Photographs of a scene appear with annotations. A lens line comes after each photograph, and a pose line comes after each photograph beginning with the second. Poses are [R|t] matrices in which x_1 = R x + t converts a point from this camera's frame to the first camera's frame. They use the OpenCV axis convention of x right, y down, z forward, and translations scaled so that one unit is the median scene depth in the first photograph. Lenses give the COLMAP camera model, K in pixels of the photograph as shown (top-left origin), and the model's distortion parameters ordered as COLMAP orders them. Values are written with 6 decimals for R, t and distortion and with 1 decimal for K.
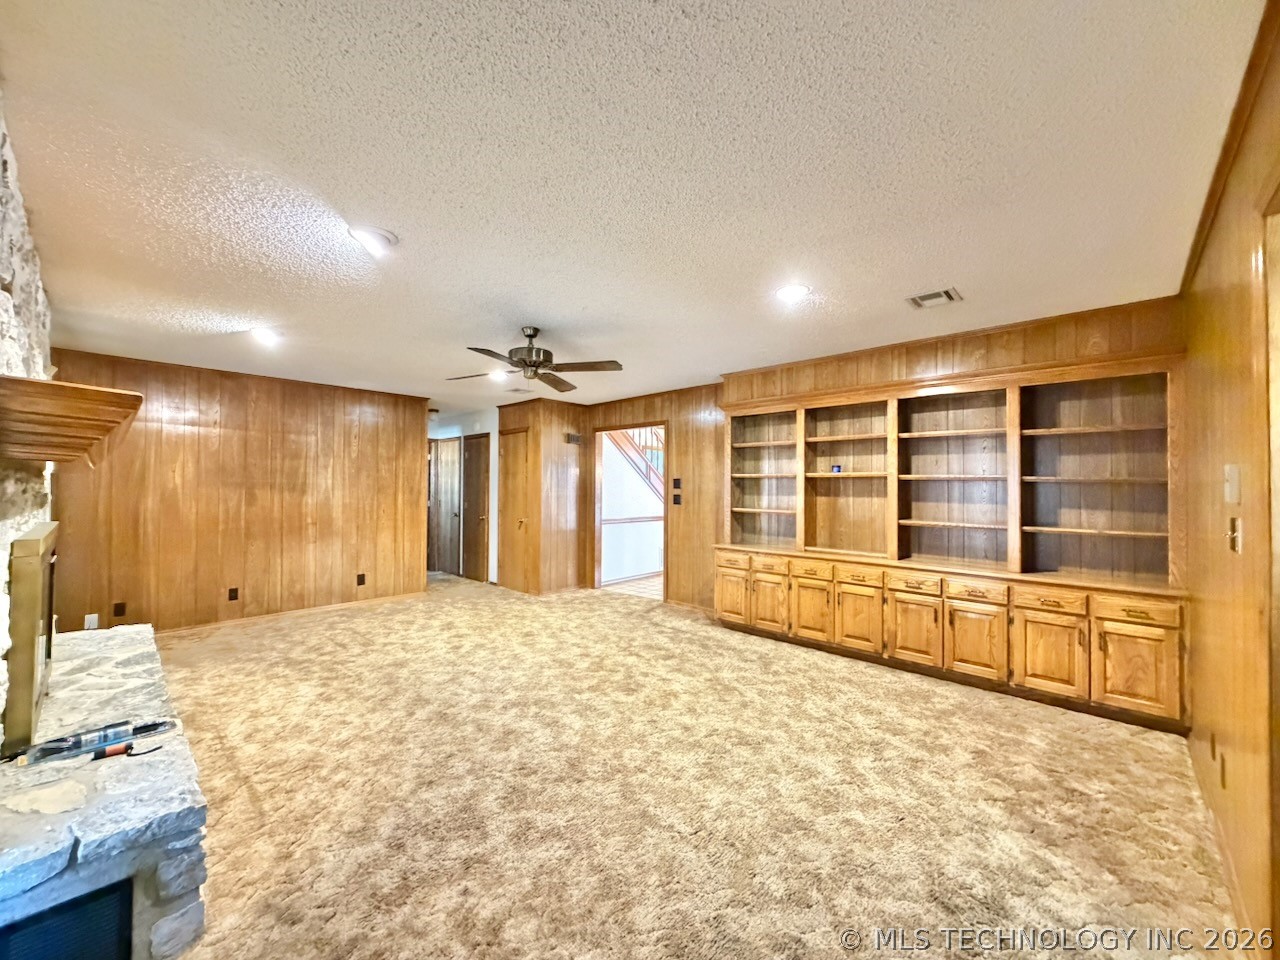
lens RADIAL K [[506.8, 0, 636.3], [0, 506.8, 478.0], [0, 0, 1]] dist [-0.000060, -0.000243]
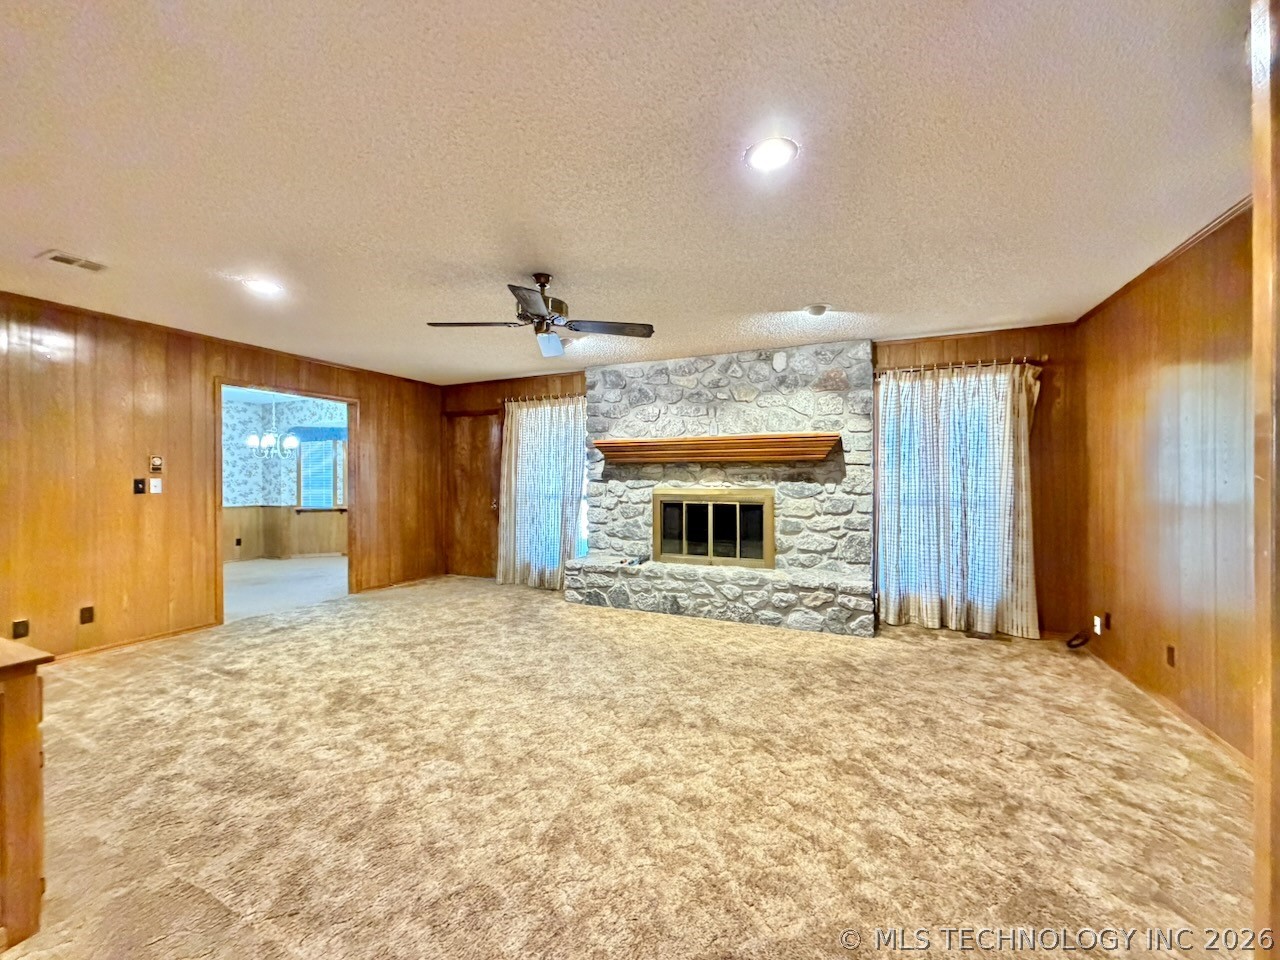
lens RADIAL K [[506.8, 0, 636.3], [0, 506.8, 478.0], [0, 0, 1]] dist [-0.000060, -0.000243]
pose [[-0.945361, -0.005333, -0.325982, -0.070387], [0.003165, 0.999669, -0.025533, 0.051504], [0.326010, -0.025169, -0.945031, 1.545245]]
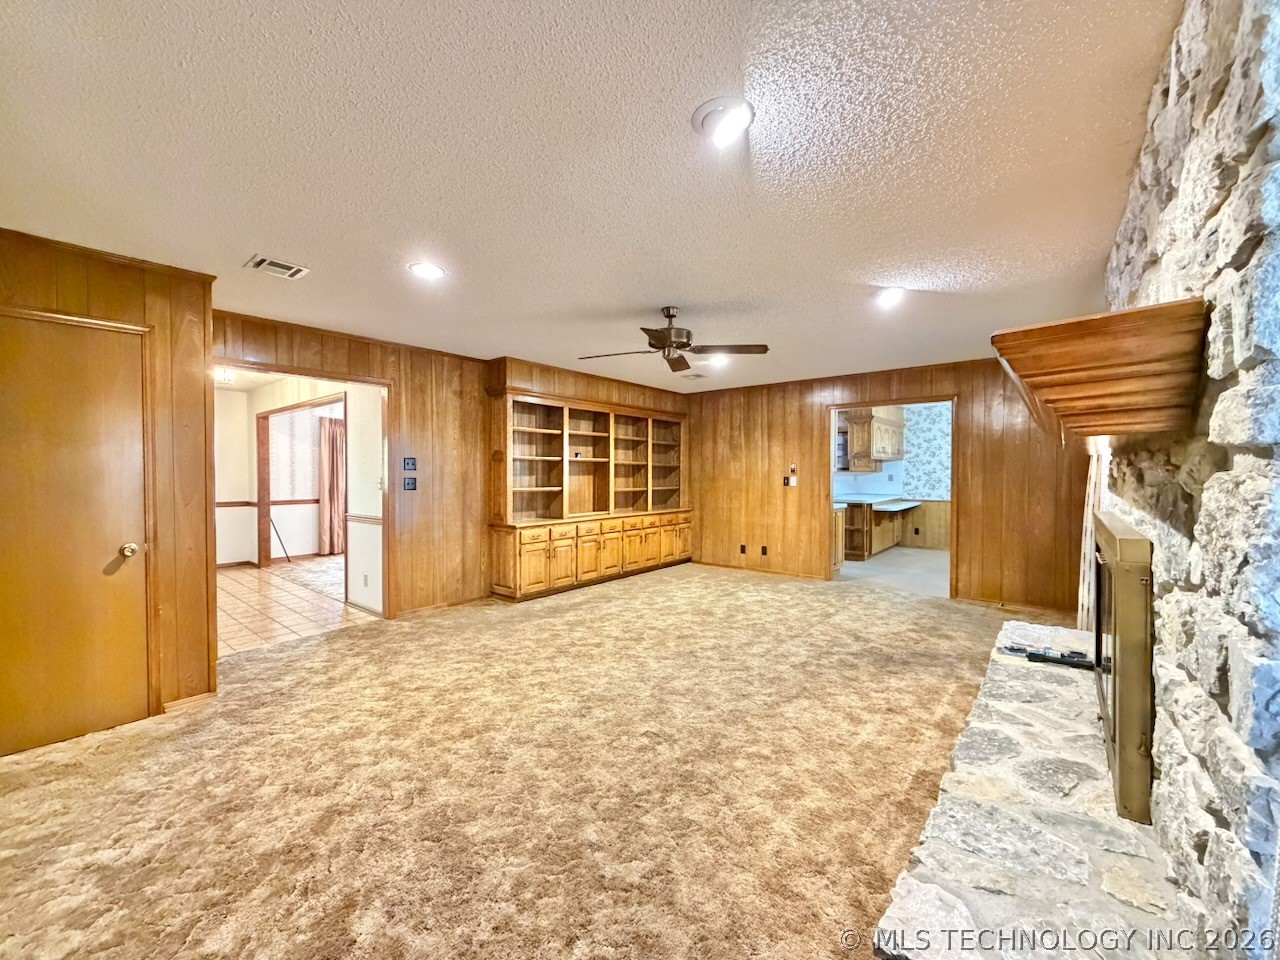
lens RADIAL K [[506.8, 0, 636.3], [0, 506.8, 478.0], [0, 0, 1]] dist [-0.000060, -0.000243]
pose [[-0.070327, -0.025014, 0.997210, -1.002306], [-0.026181, 0.999387, 0.023222, 0.007112], [-0.997180, -0.024475, -0.070938, 0.947726]]
